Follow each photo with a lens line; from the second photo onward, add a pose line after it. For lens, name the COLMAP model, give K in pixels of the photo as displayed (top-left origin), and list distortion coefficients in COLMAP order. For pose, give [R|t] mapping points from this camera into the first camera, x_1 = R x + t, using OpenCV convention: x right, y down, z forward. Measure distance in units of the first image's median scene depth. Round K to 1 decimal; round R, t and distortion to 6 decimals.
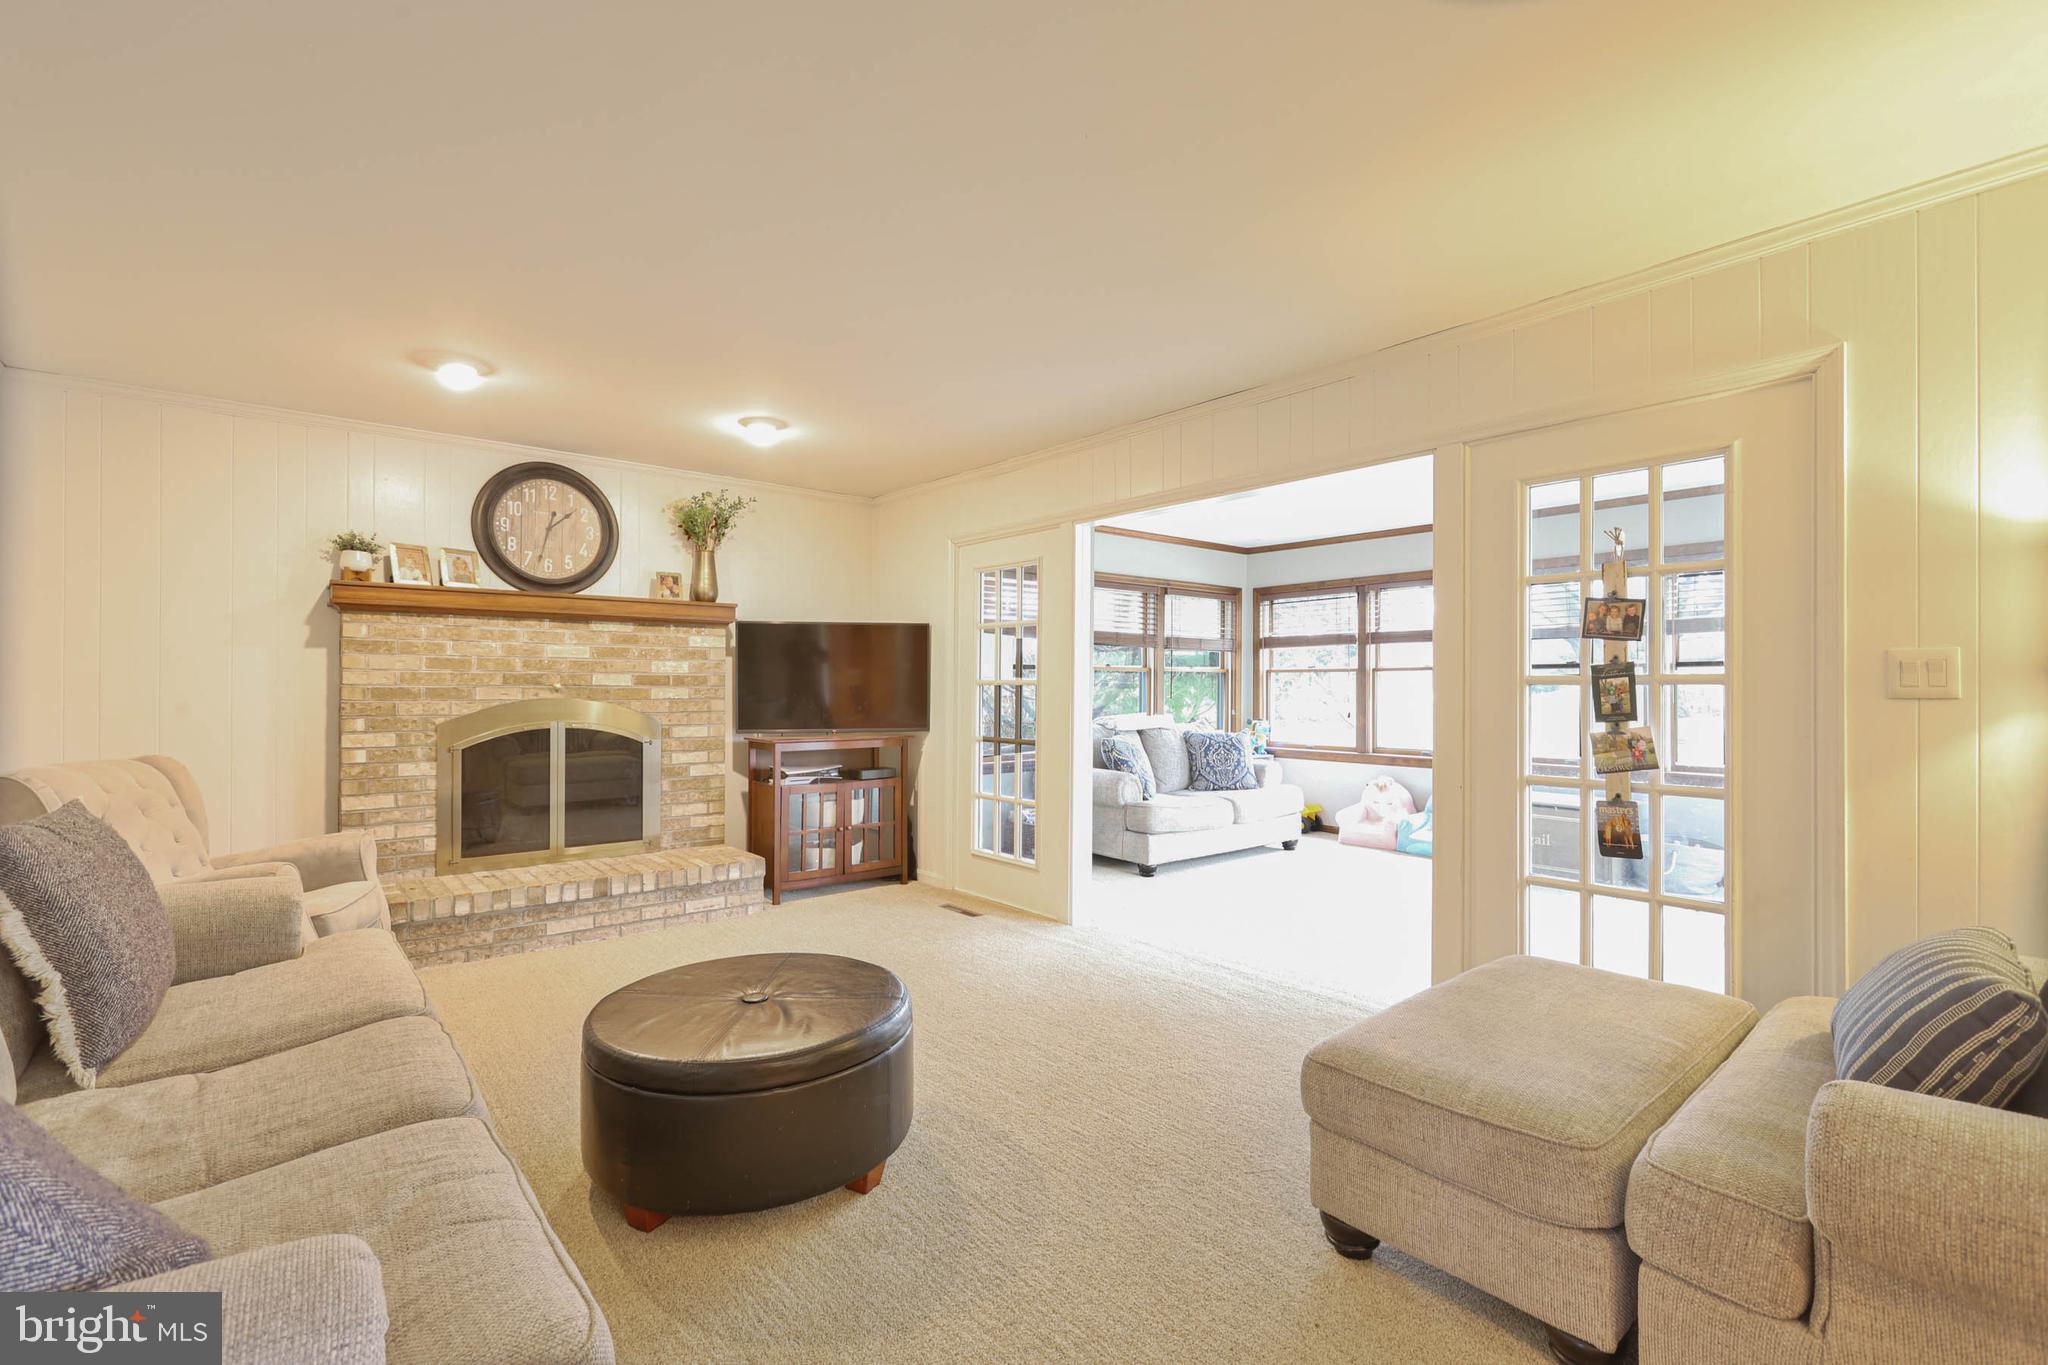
lens RADIAL K [[935.5, 0, 1024.0], [0, 935.5, 682.5], [0, 0, 1]] dist [-0.000945, -0.000072]
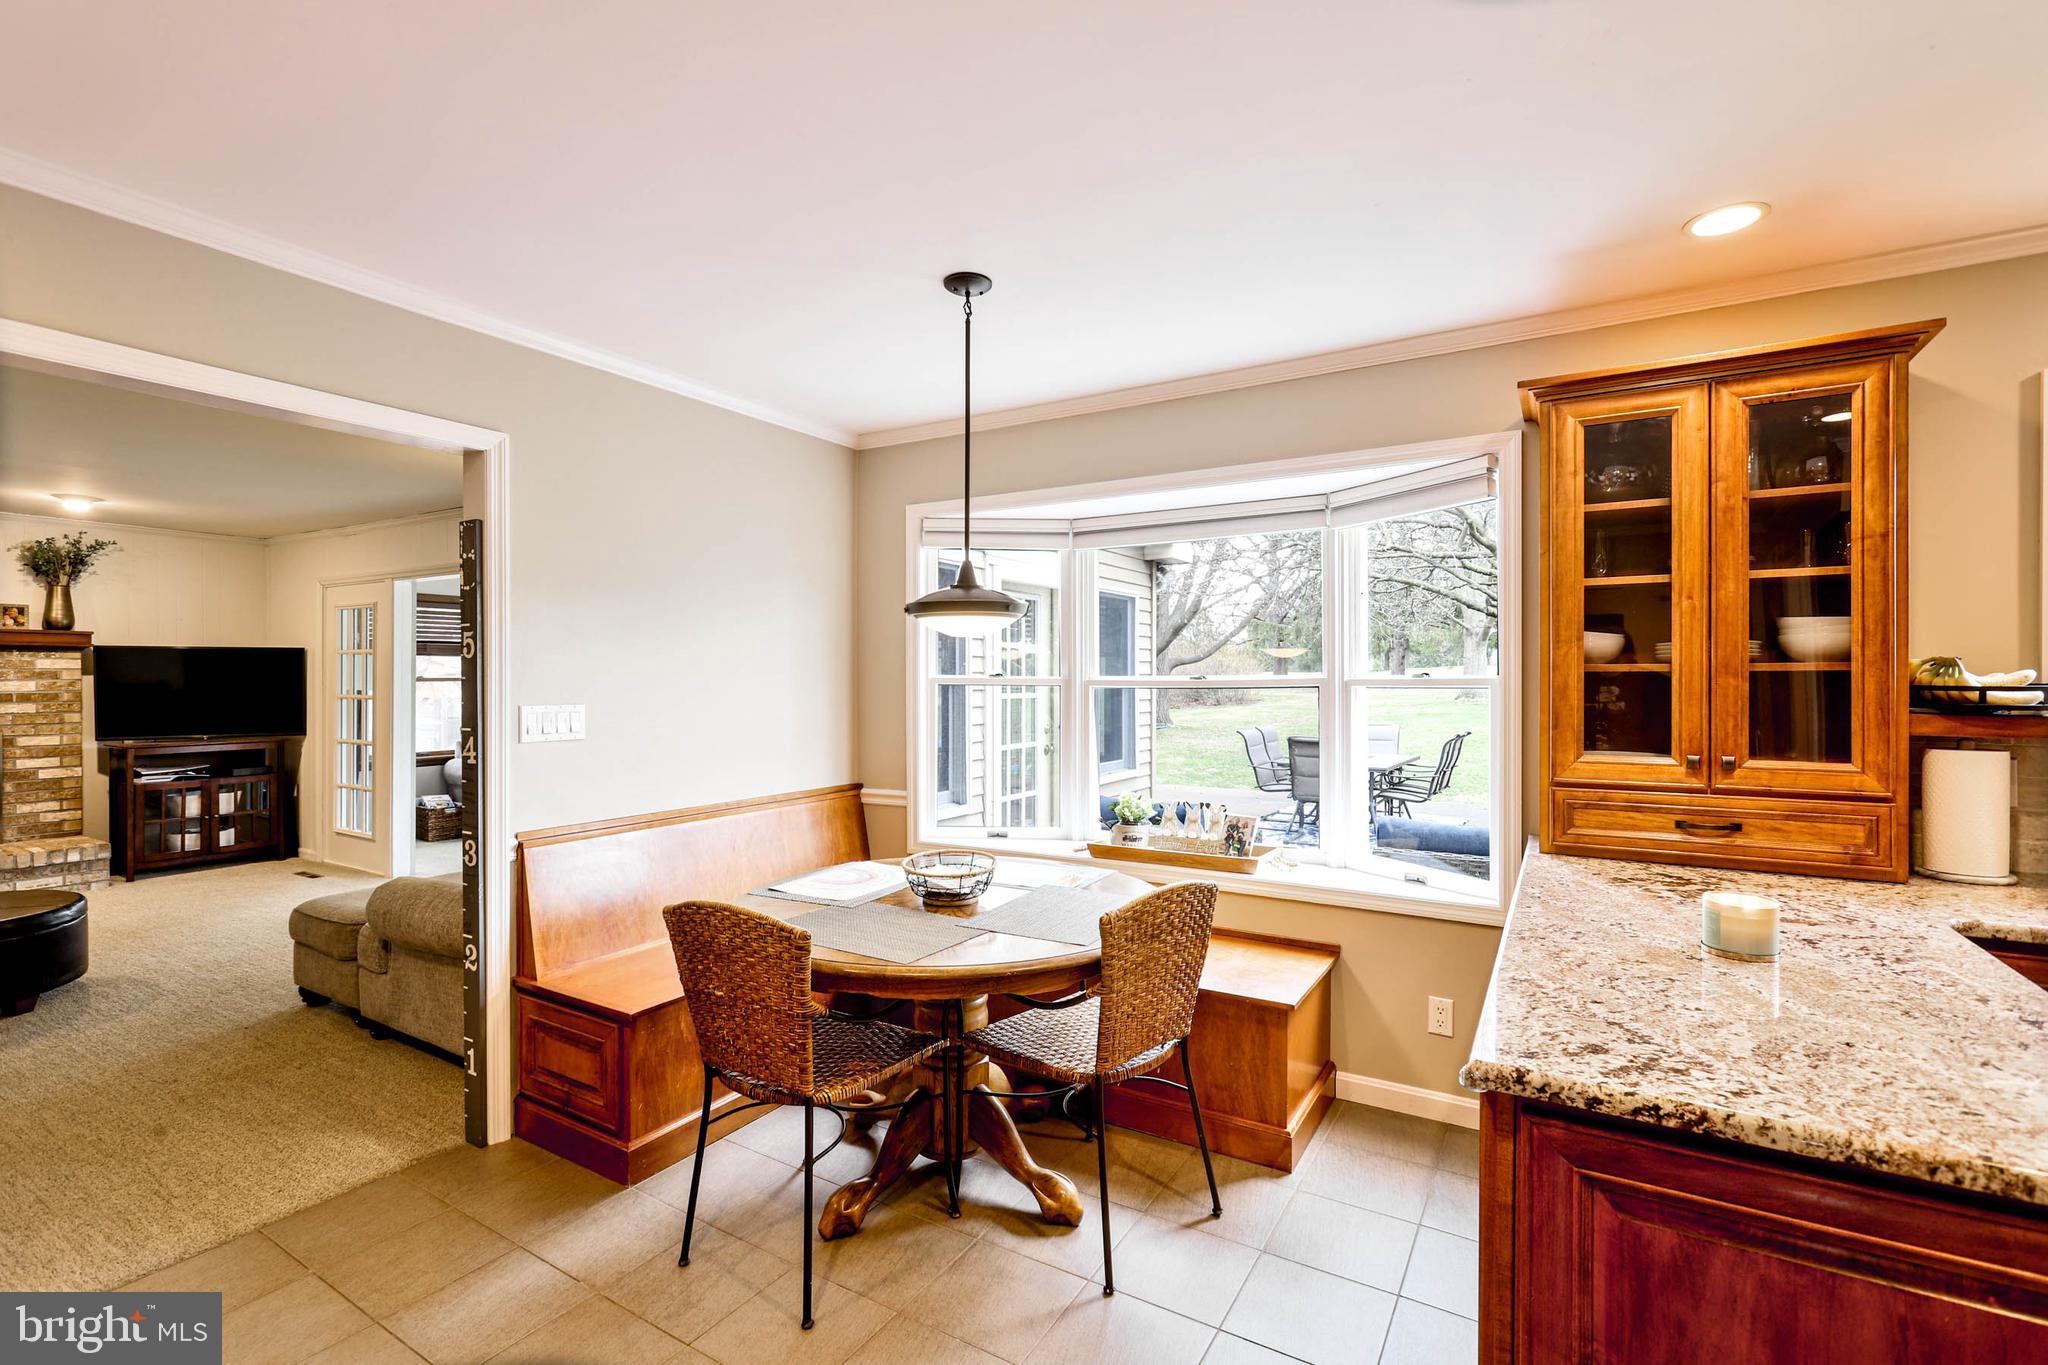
lens RADIAL K [[912.9, 0, 1024.0], [0, 912.9, 682.5], [0, 0, 1]] dist [-0.002570, -0.000317]
pose [[0.939992, -0.003296, 0.341180, 0.420993], [-0.000620, 0.999935, 0.011367, -0.034790], [-0.341196, -0.010897, 0.939929, -0.499320]]
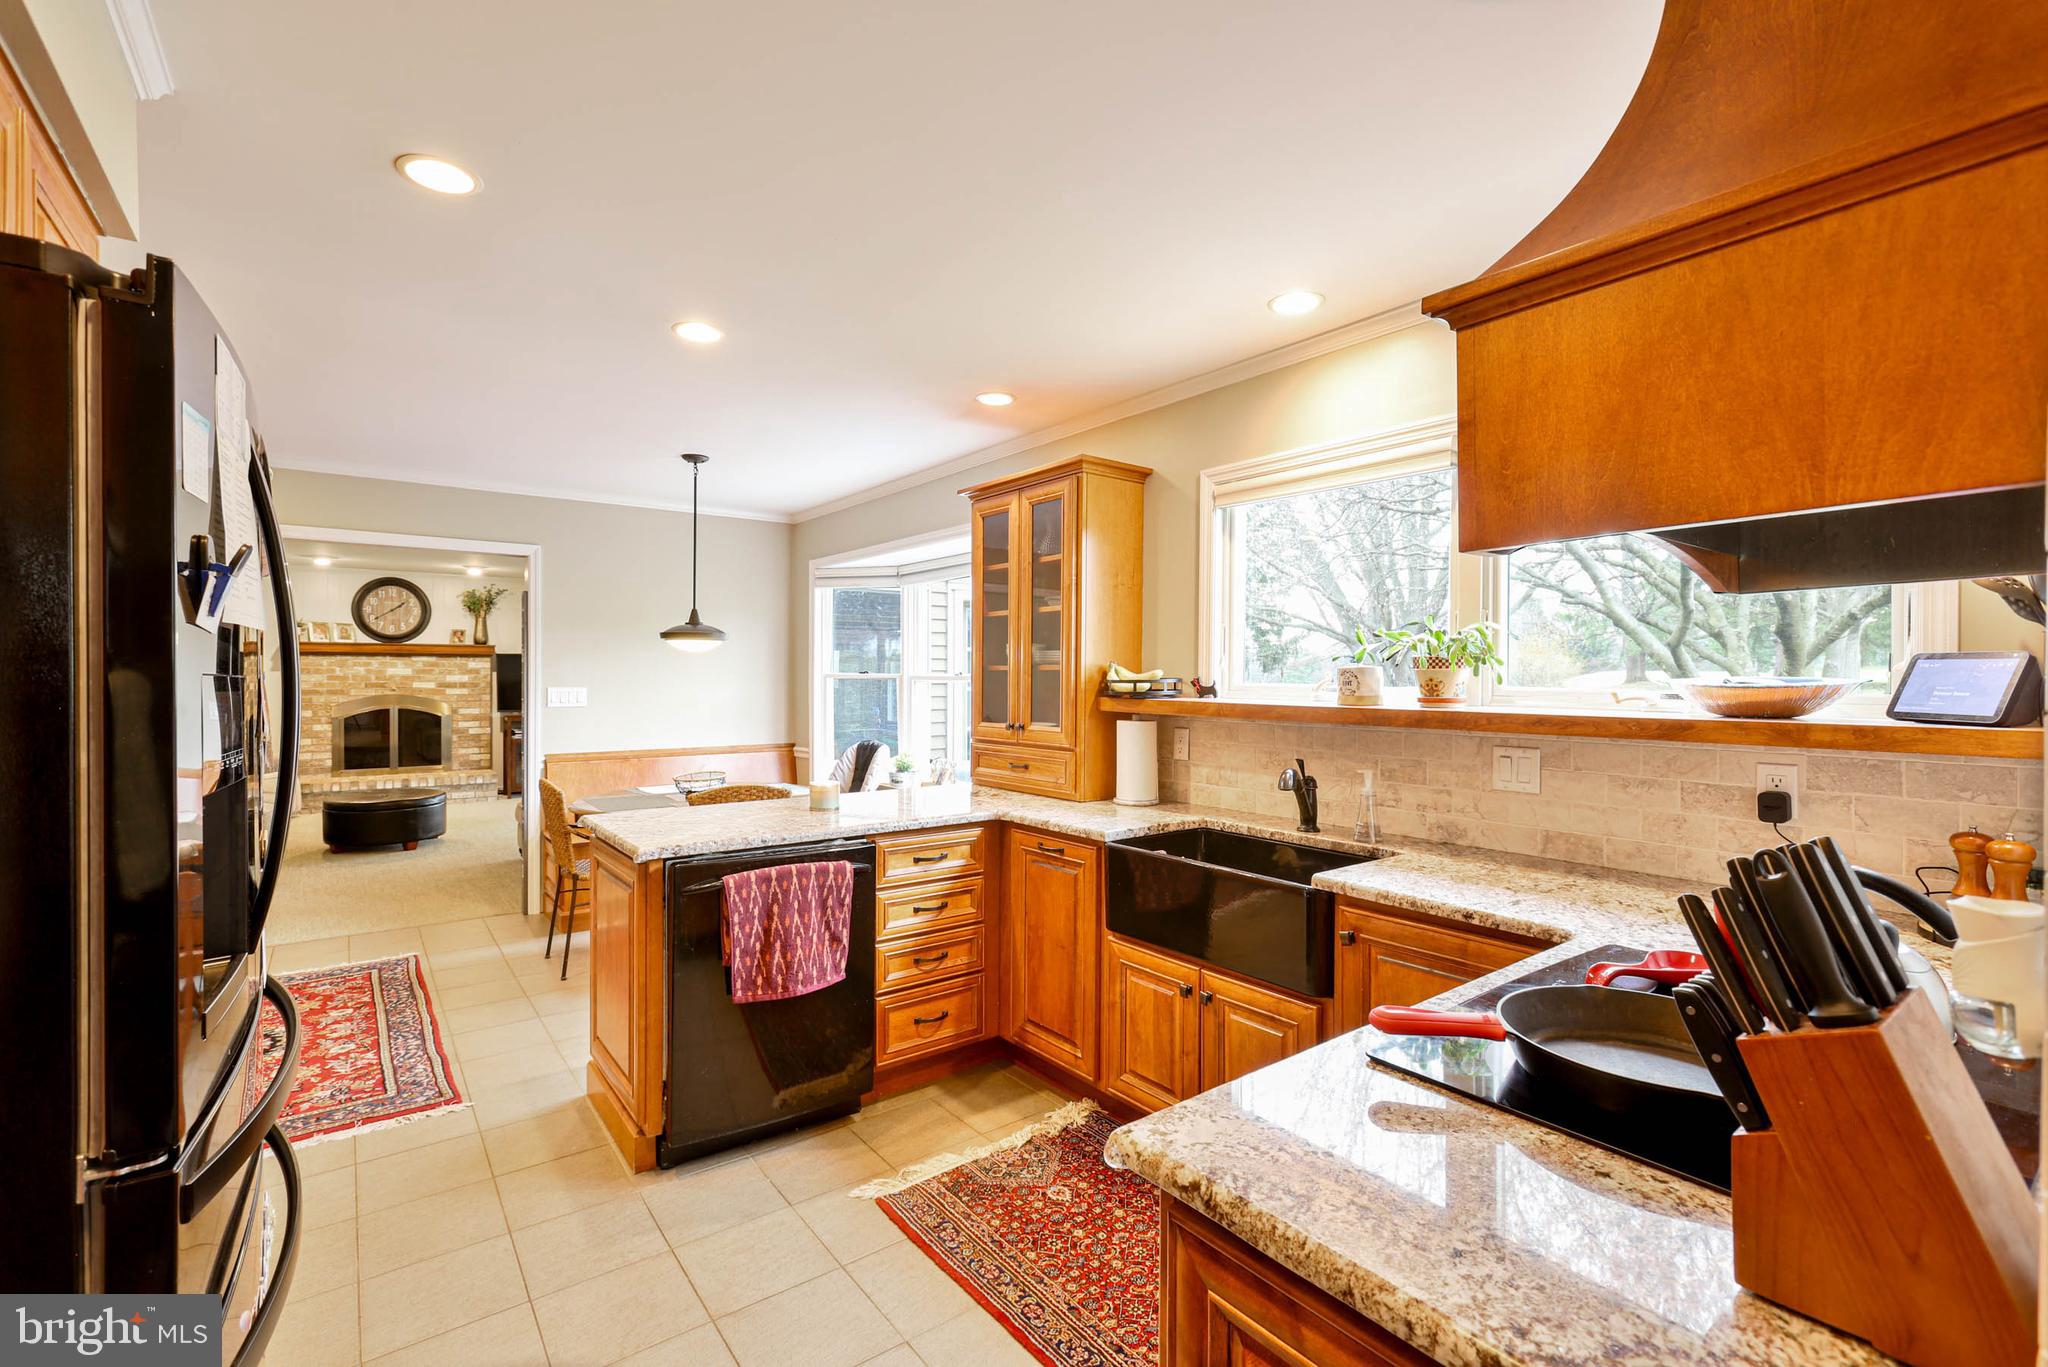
lens RADIAL K [[935.5, 0, 1024.0], [0, 935.5, 683.5], [0, 0, 1]] dist [-0.000945, -0.000072]
pose [[0.998951, 0.002809, -0.045696, 0.903559], [-0.002189, 0.999905, 0.013628, -0.034912], [0.045730, -0.013514, 0.998862, -0.912664]]
